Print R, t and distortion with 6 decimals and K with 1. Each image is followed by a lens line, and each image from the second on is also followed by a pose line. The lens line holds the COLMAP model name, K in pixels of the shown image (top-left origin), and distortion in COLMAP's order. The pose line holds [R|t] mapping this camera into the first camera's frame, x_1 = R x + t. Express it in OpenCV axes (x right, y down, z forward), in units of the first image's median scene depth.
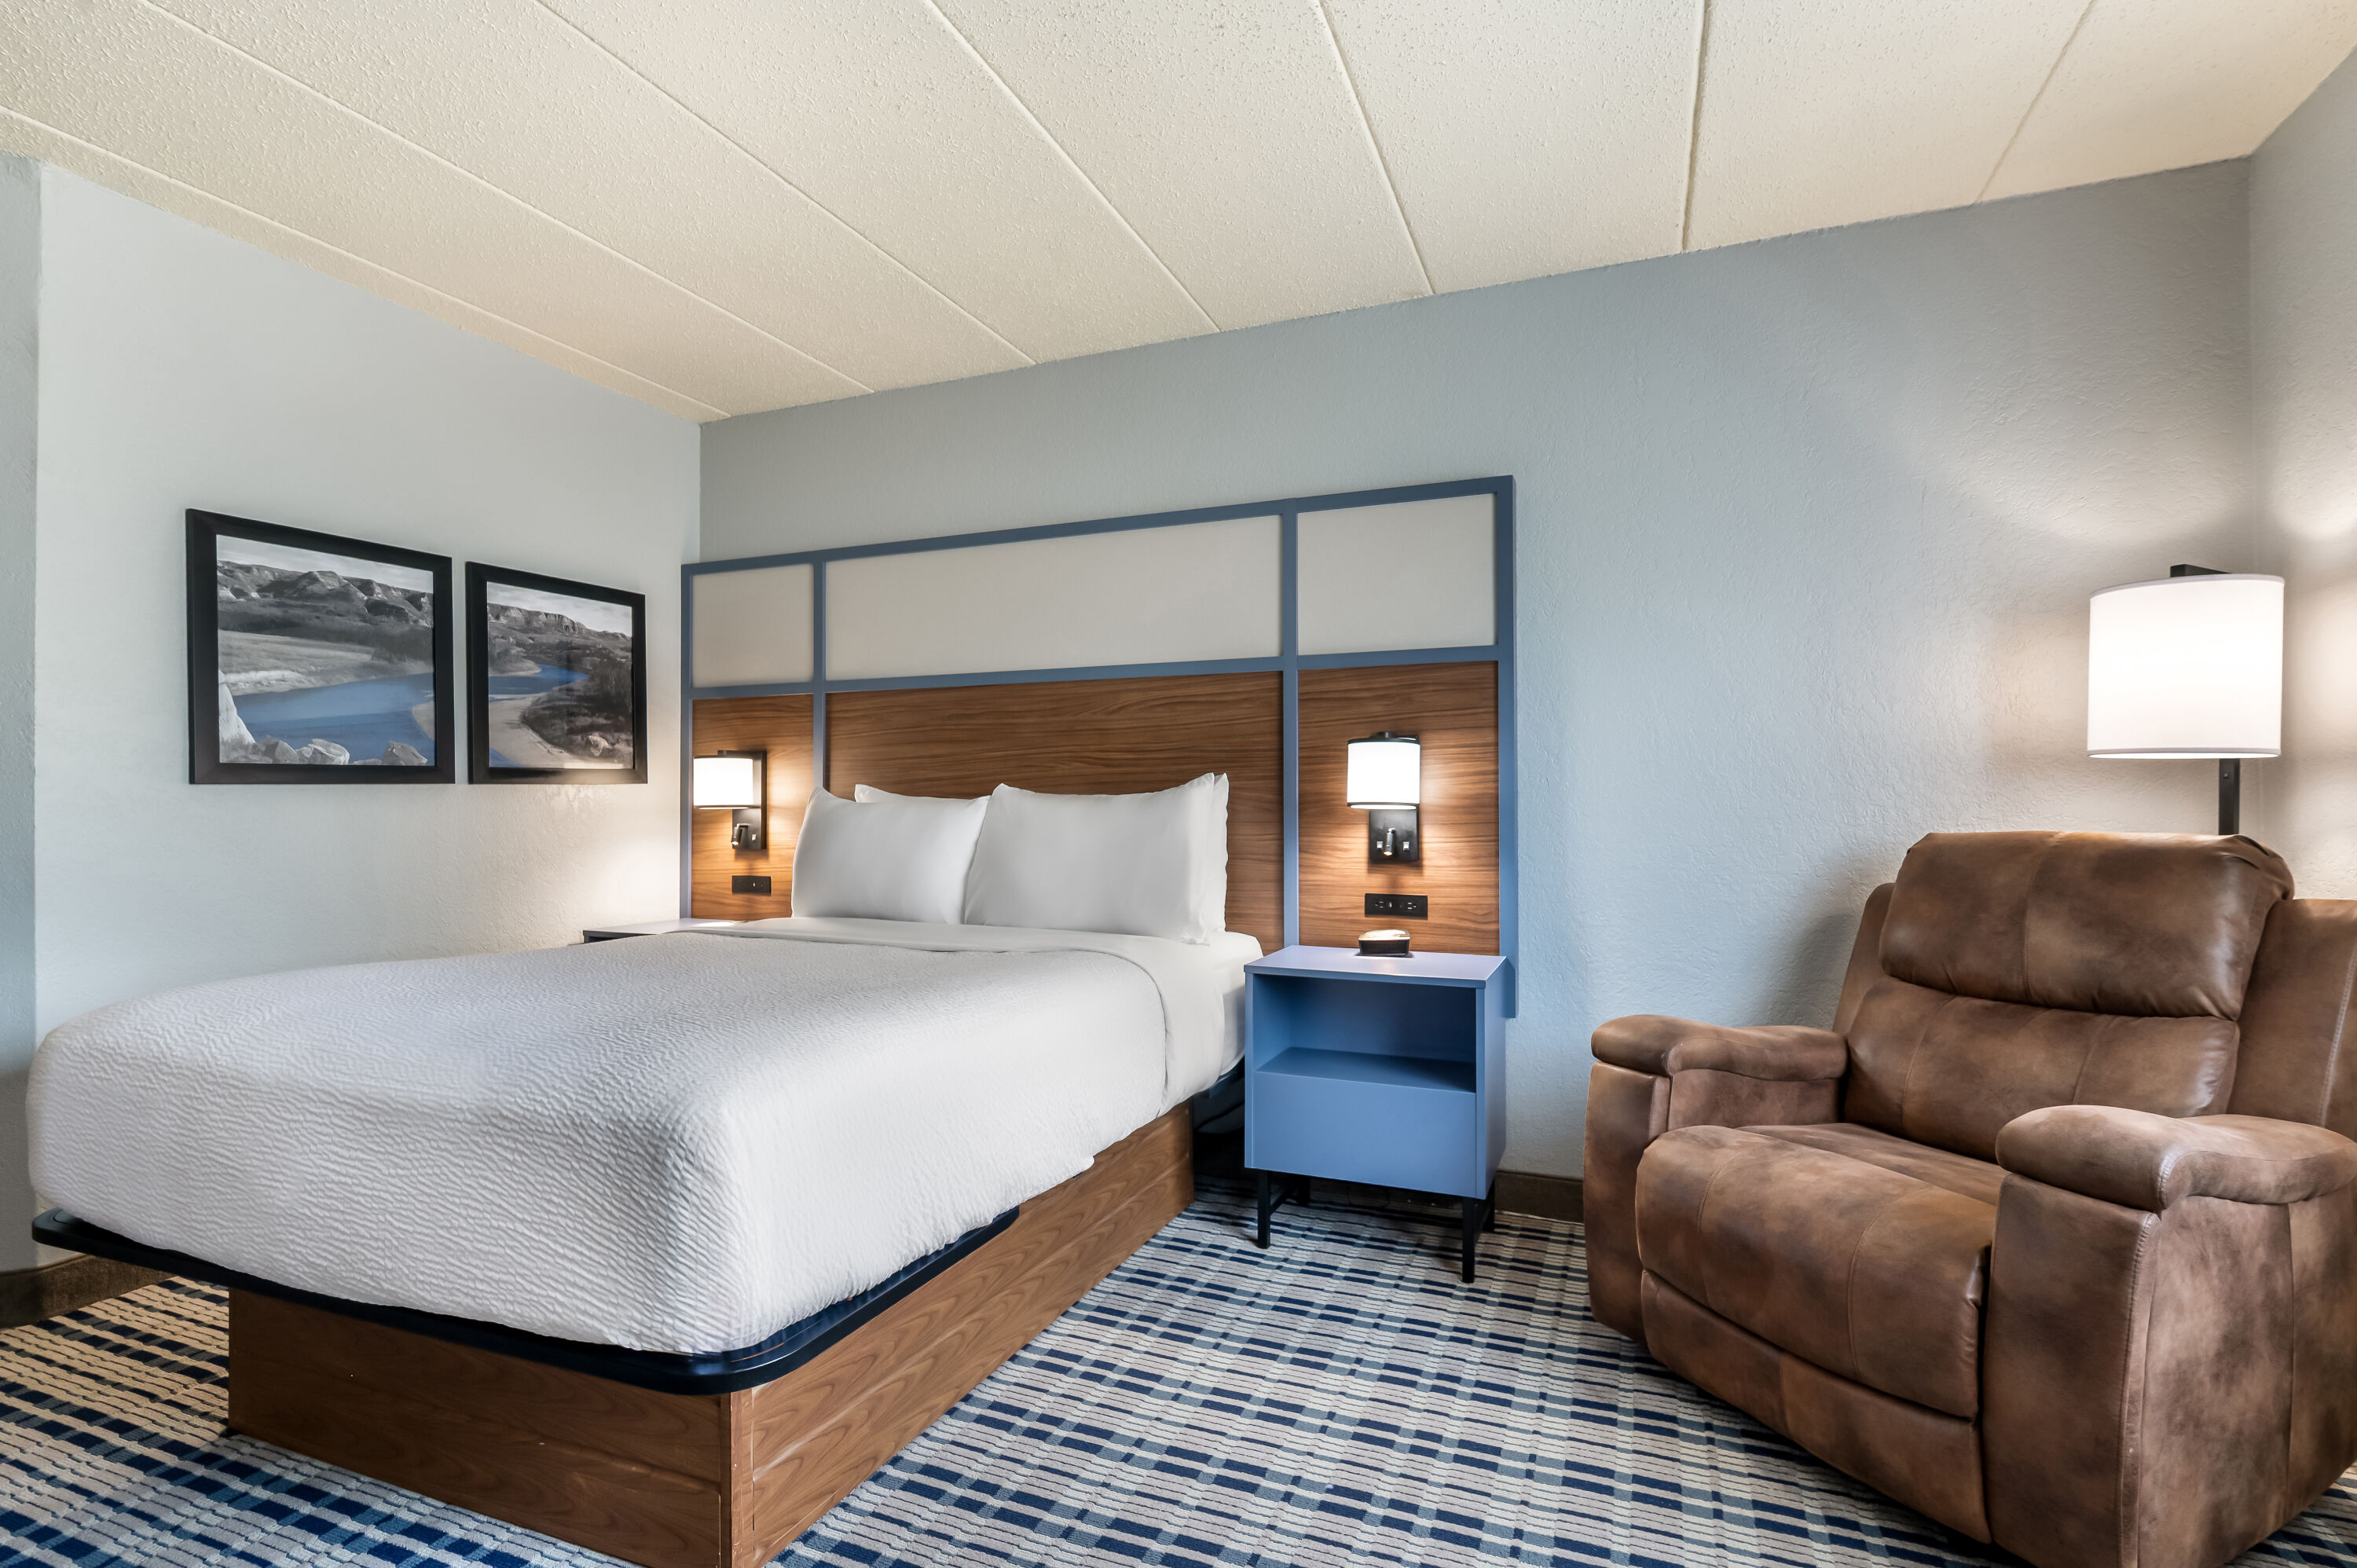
lens RADIAL K [[1127.6, 0, 1154.2], [0, 1127.6, 786.1], [0, 0, 1]] dist [-0.000197, 0.003641]
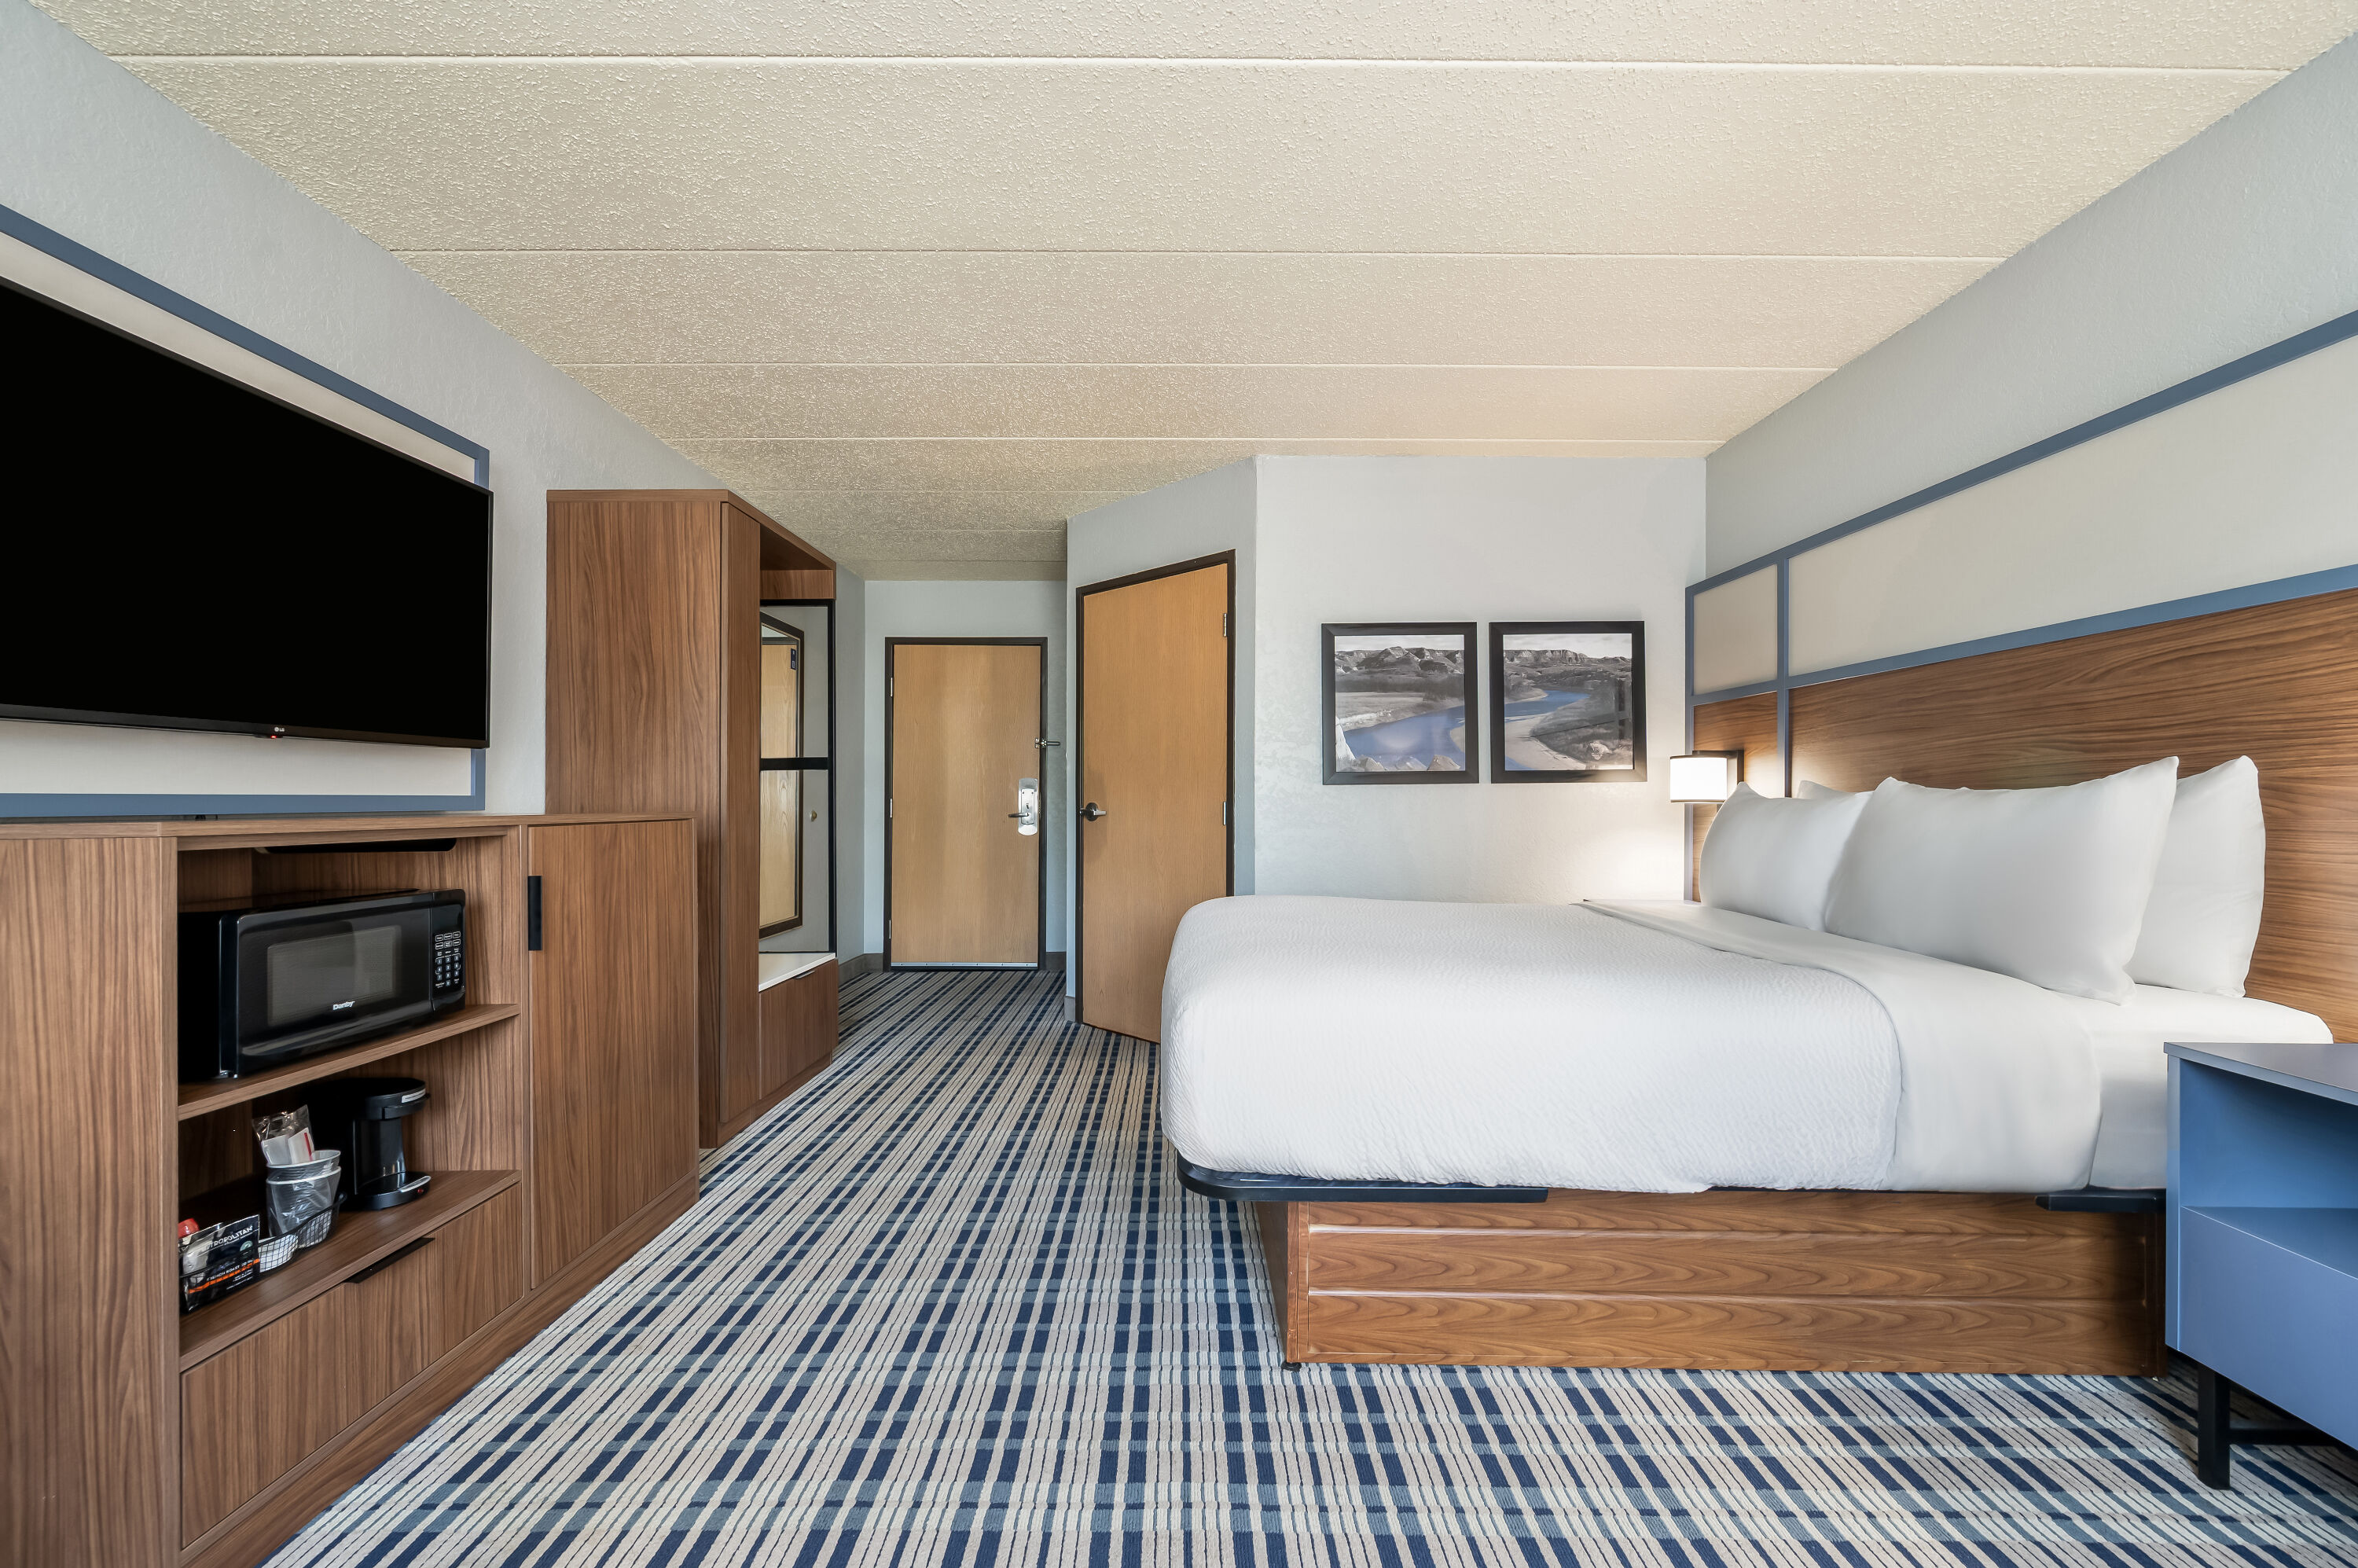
lens RADIAL K [[921.2, 0, 1163.2], [0, 921.2, 787.0], [0, 0, 1]] dist [0.000794, 0.000192]
pose [[0.394425, -0.005157, -0.918914, 0.281373], [0.007419, 0.999970, -0.002427, 0.002876], [0.918898, -0.005860, 0.394451, 0.190340]]
